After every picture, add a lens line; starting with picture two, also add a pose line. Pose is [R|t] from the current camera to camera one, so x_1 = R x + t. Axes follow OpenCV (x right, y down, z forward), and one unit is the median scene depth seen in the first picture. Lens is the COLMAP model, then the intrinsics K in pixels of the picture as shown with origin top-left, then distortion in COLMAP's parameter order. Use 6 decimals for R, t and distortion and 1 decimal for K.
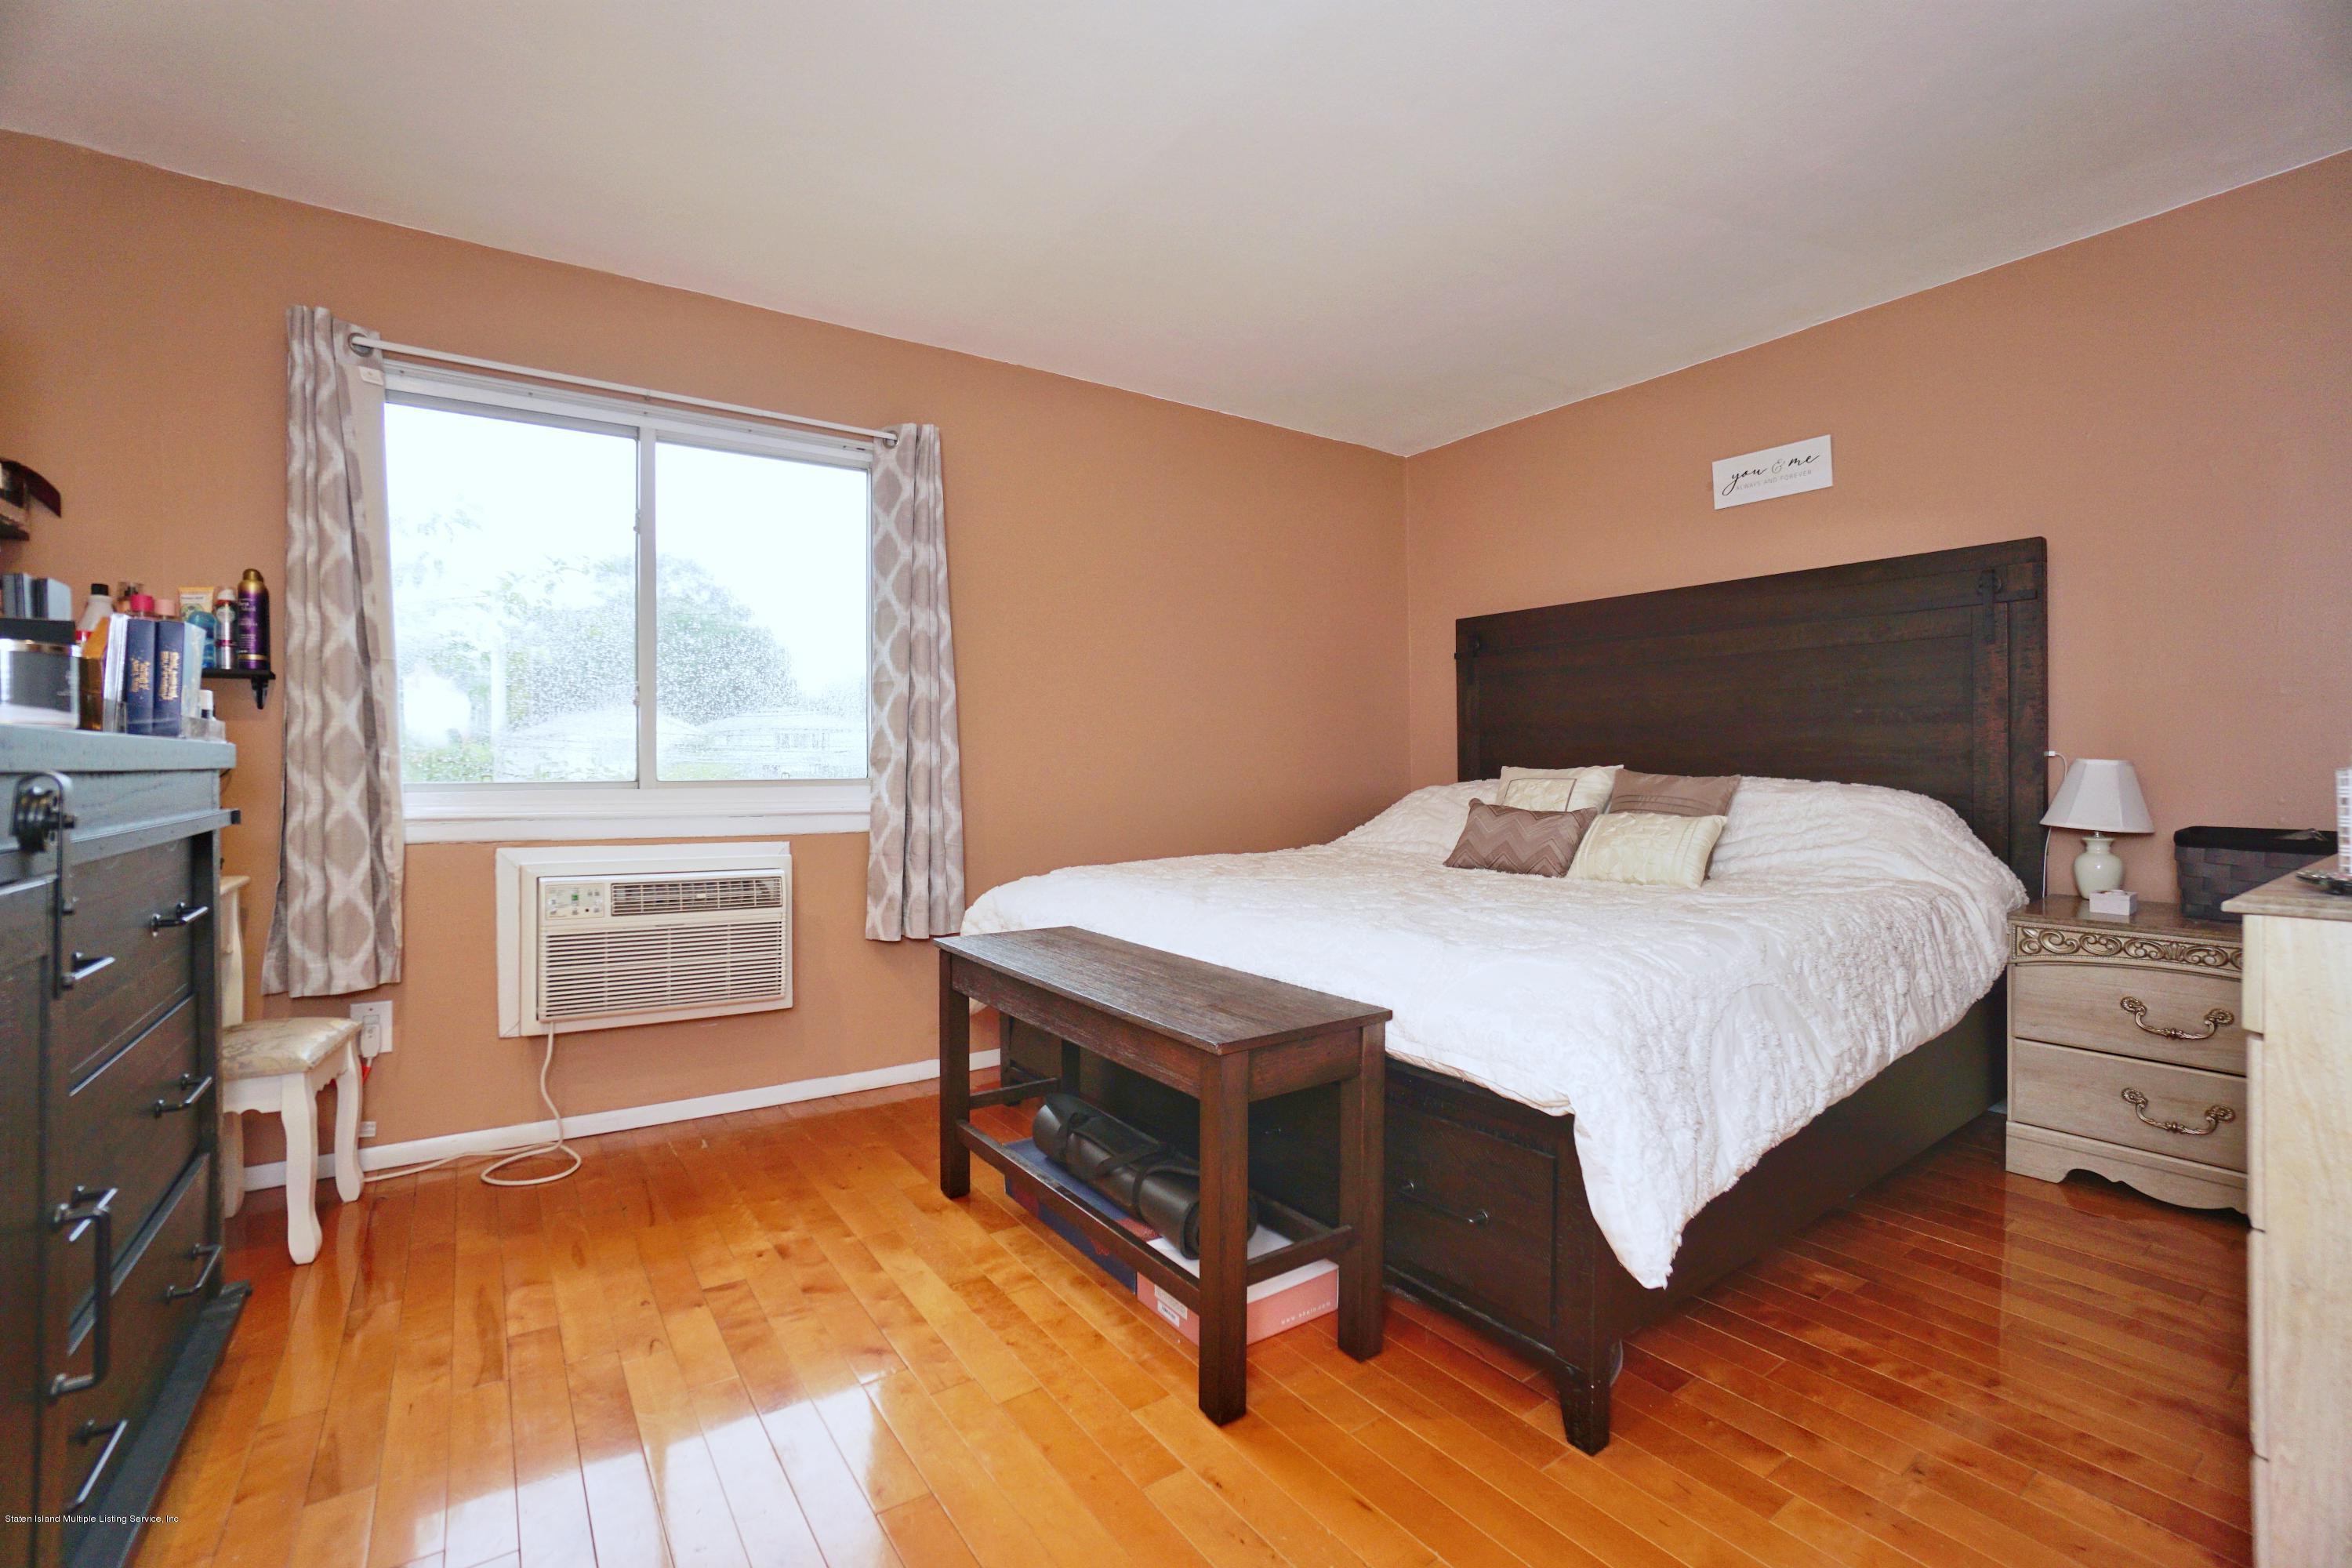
lens RADIAL K [[1036.1, 0, 1163.1], [0, 1036.1, 781.2], [0, 0, 1]] dist [-0.057890, 0.024202]
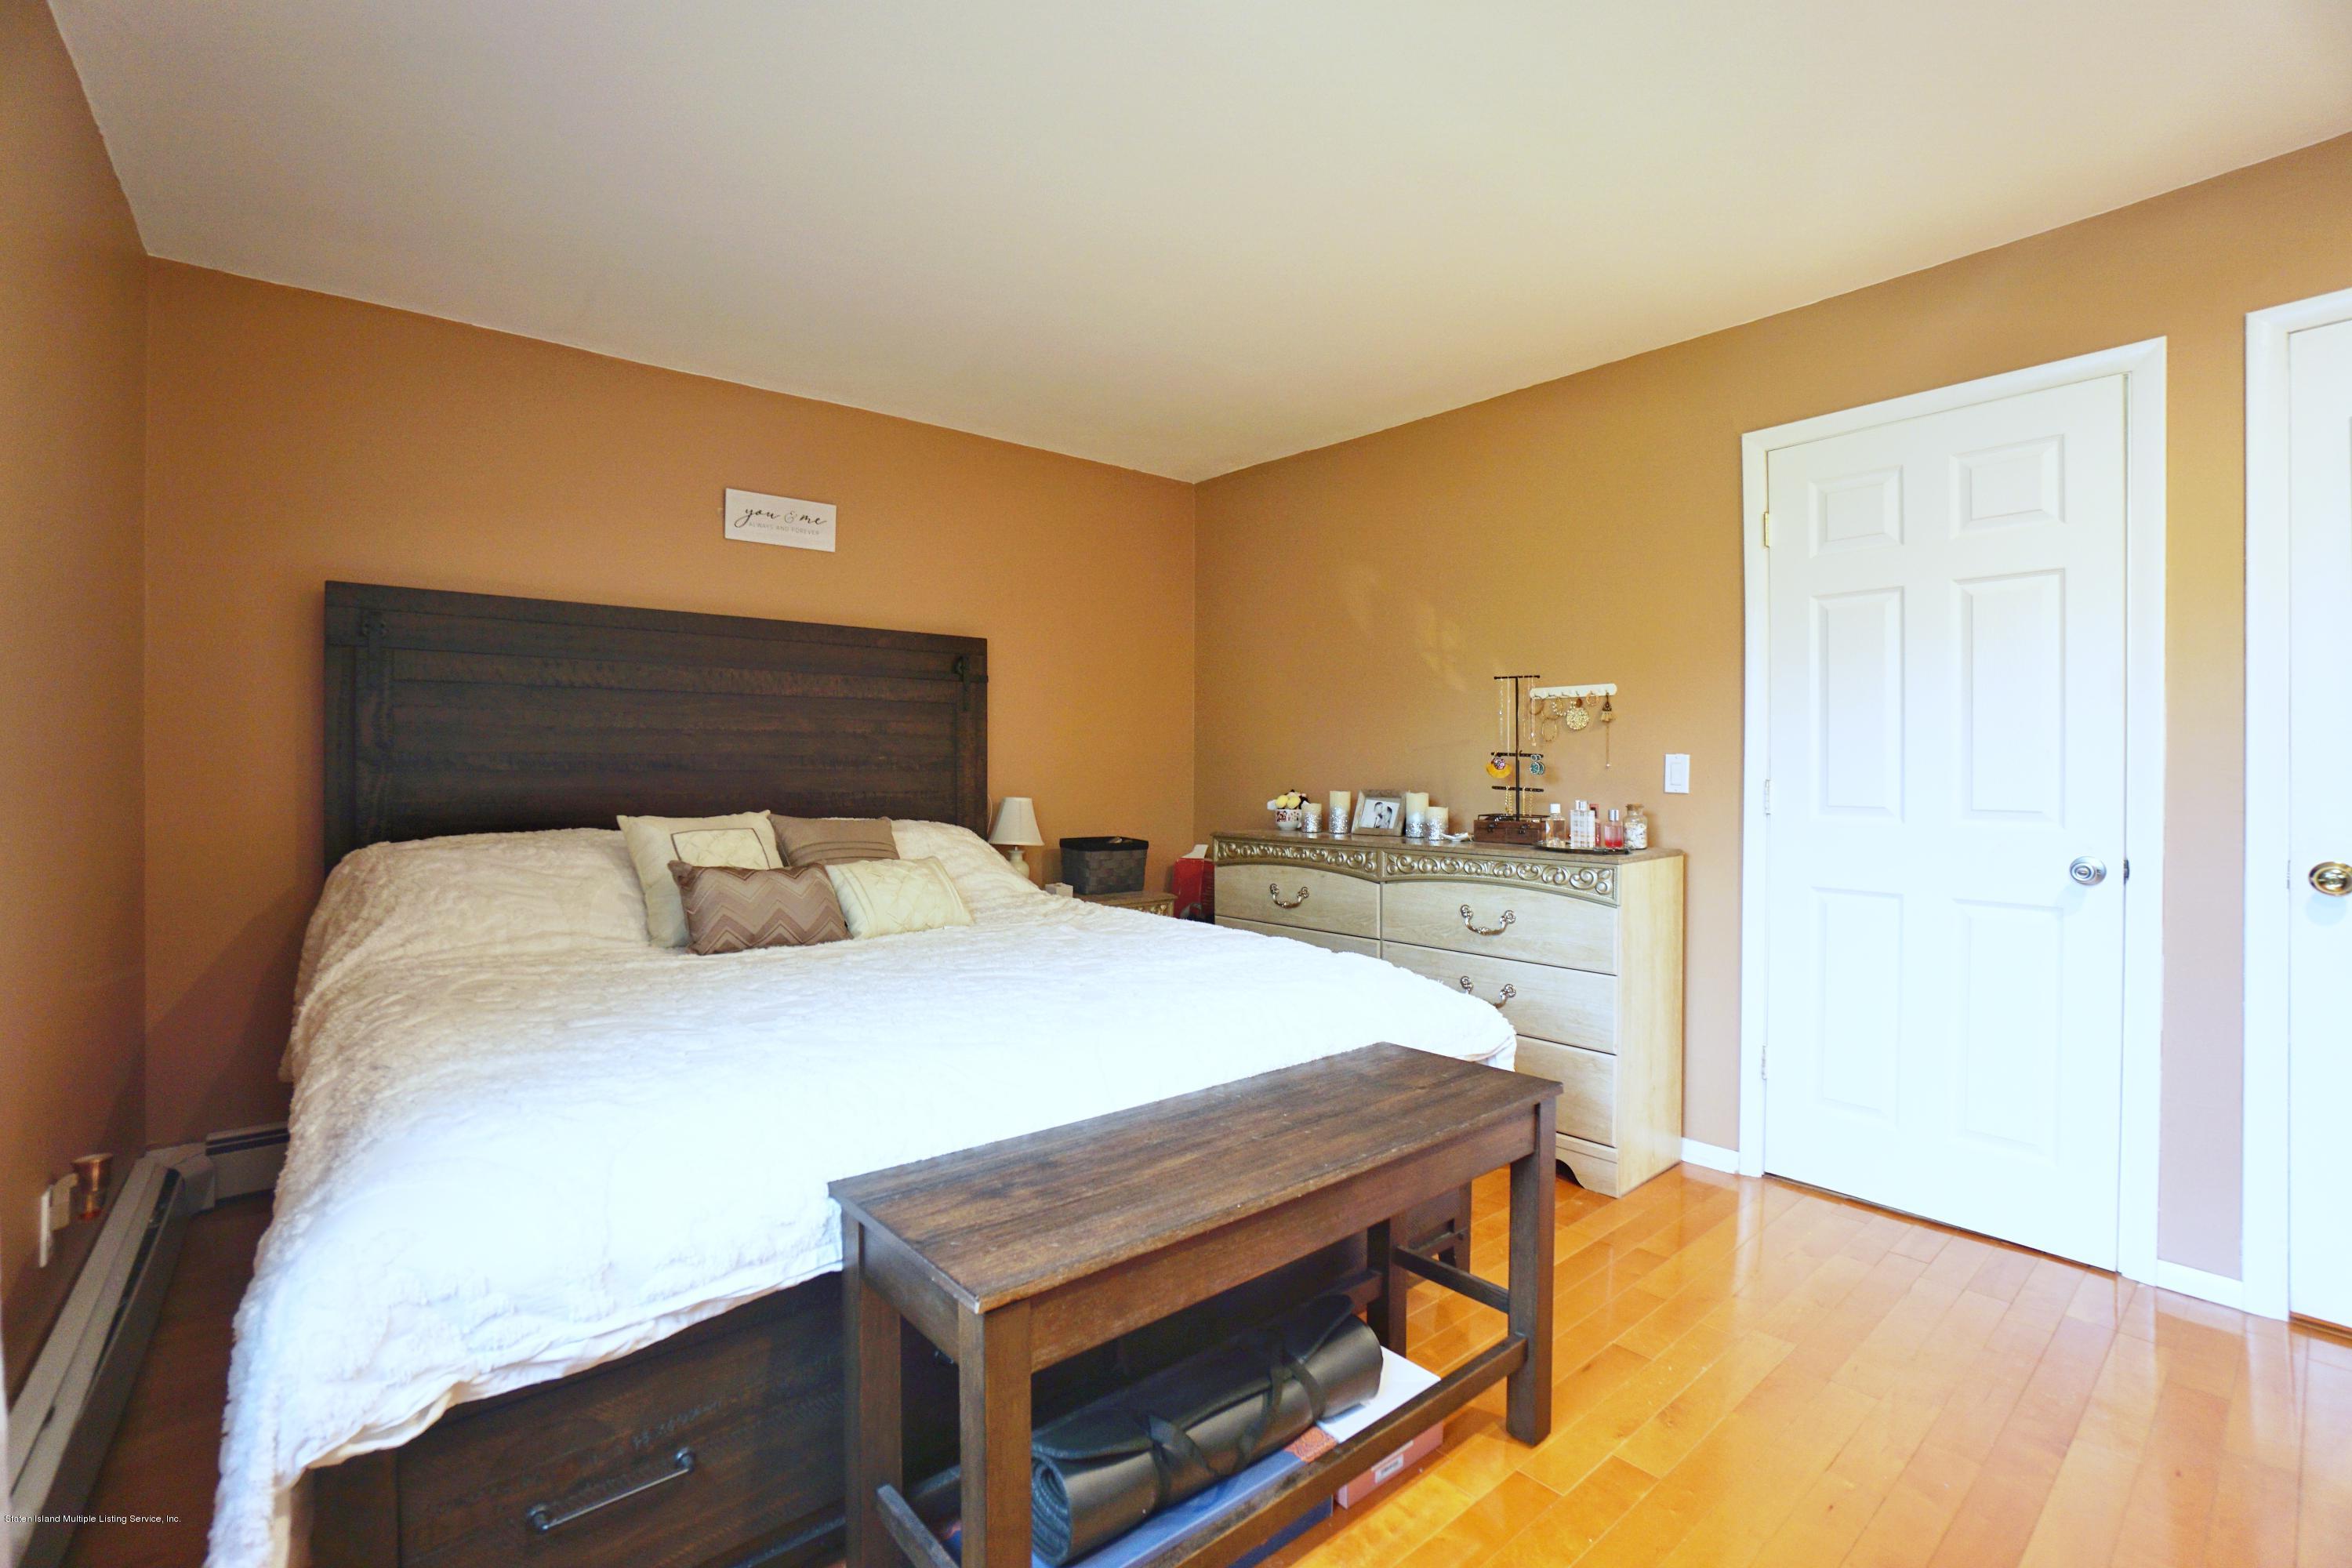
lens RADIAL K [[1036.1, 0, 1163.1], [0, 1036.1, 781.2], [0, 0, 1]] dist [-0.057890, 0.024202]
pose [[-0.083524, -0.002776, 0.996502, -0.492659], [0.018100, 0.999827, 0.004302, -0.039451], [-0.996341, 0.018396, -0.083459, 0.742340]]
